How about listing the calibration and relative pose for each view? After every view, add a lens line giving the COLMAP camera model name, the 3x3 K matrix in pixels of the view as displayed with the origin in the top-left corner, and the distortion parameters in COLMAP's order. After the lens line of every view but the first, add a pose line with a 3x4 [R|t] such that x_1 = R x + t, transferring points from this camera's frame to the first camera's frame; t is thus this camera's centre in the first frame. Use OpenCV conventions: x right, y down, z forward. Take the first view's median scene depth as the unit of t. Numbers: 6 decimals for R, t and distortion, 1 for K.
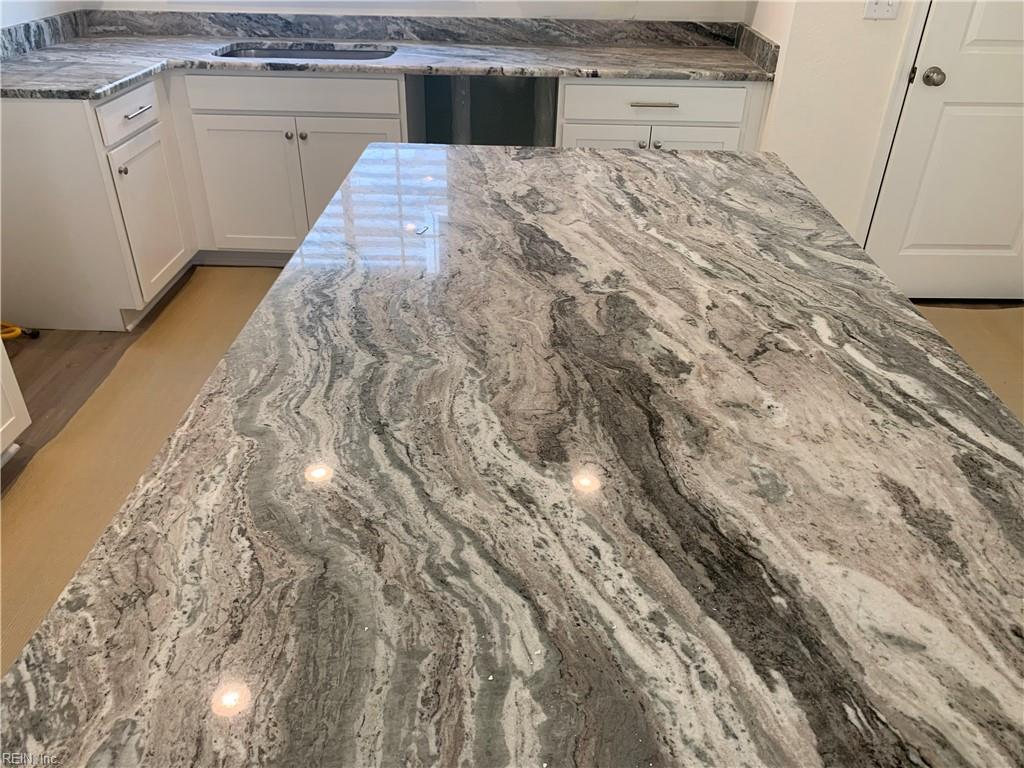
lens RADIAL K [[779.7, 0, 500.5], [0, 779.7, 359.3], [0, 0, 1]] dist [0.017687, -0.002934]
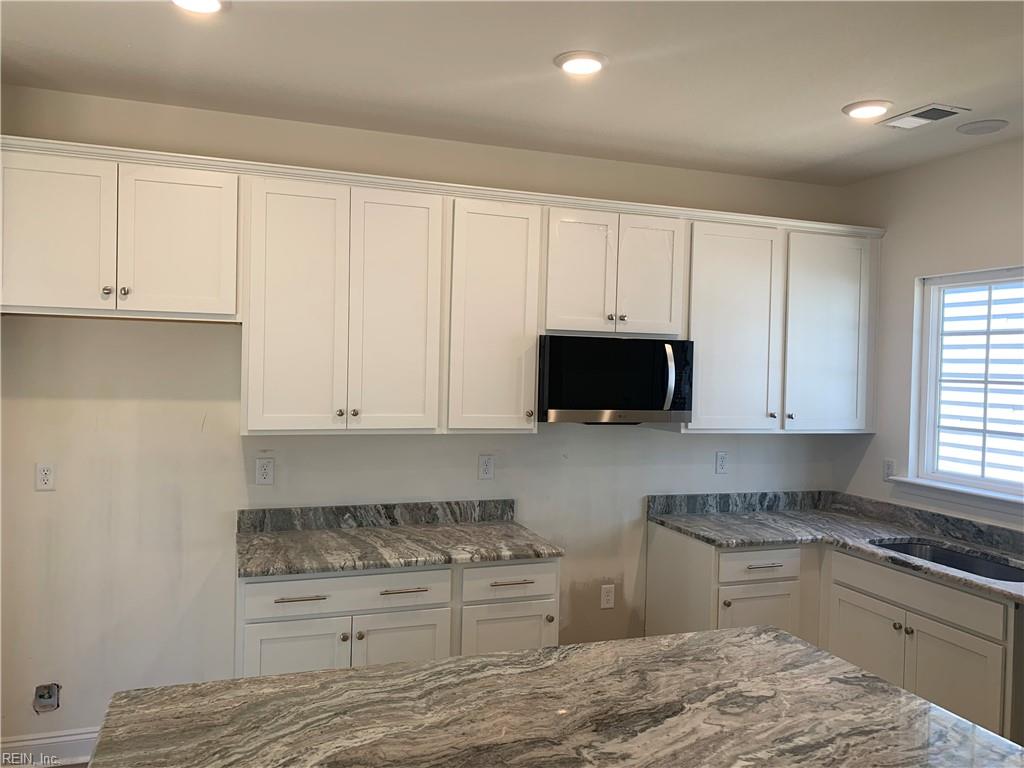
lens RADIAL K [[773.3, 0, 512.0], [0, 773.3, 384.0], [0, 0, 1]] dist [0.018560, -0.001122]
pose [[0.394765, 0.020178, -0.918560, 0.737892], [-0.491850, 0.849082, -0.192728, -0.181928], [0.776044, 0.527876, 0.345112, 0.155801]]
